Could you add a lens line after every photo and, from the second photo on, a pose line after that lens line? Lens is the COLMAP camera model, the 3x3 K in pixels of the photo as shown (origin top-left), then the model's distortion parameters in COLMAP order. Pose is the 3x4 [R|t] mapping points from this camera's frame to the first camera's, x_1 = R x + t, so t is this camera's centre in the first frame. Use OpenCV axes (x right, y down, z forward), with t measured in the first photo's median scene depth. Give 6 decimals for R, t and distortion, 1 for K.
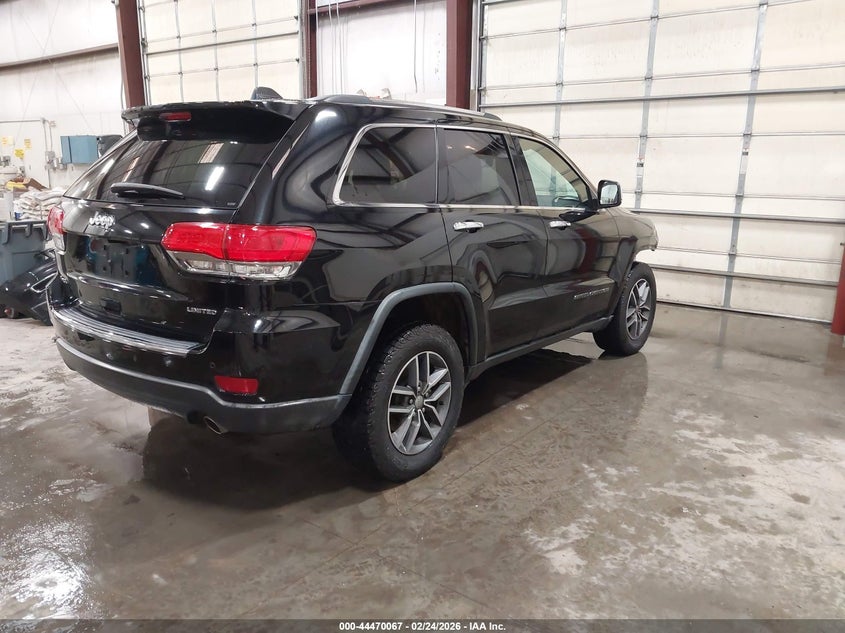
lens RADIAL K [[700.0, 0, 422.5], [0, 700.0, 316.5], [0, 0, 1]] dist [0.001029, 0.003208]
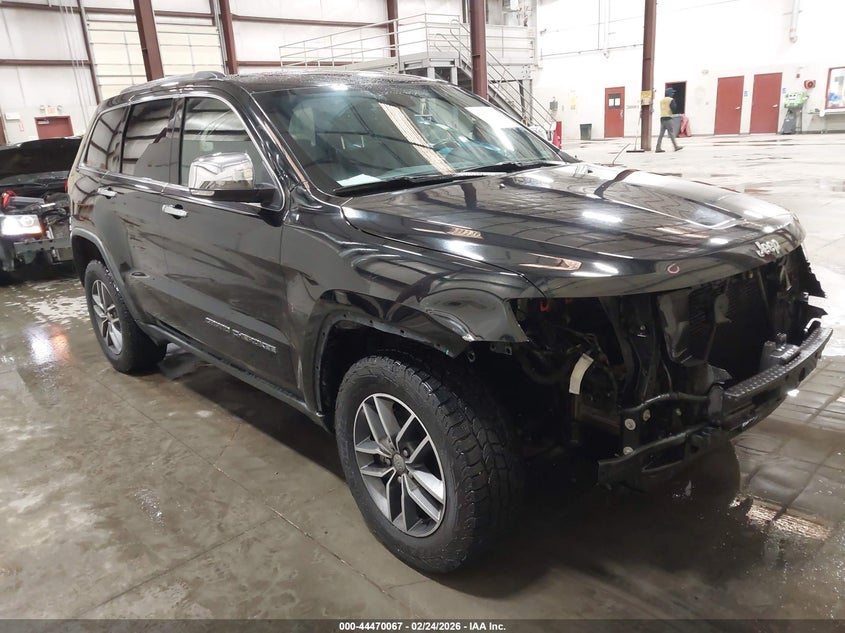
lens RADIAL K [[700.0, 0, 422.5], [0, 700.0, 316.5], [0, 0, 1]] dist [0.001029, 0.003208]
pose [[-0.219065, 0.254862, -0.941836, 0.912593], [-0.150722, 0.944857, 0.290737, -0.292297], [0.963999, 0.205645, -0.168572, 1.446930]]
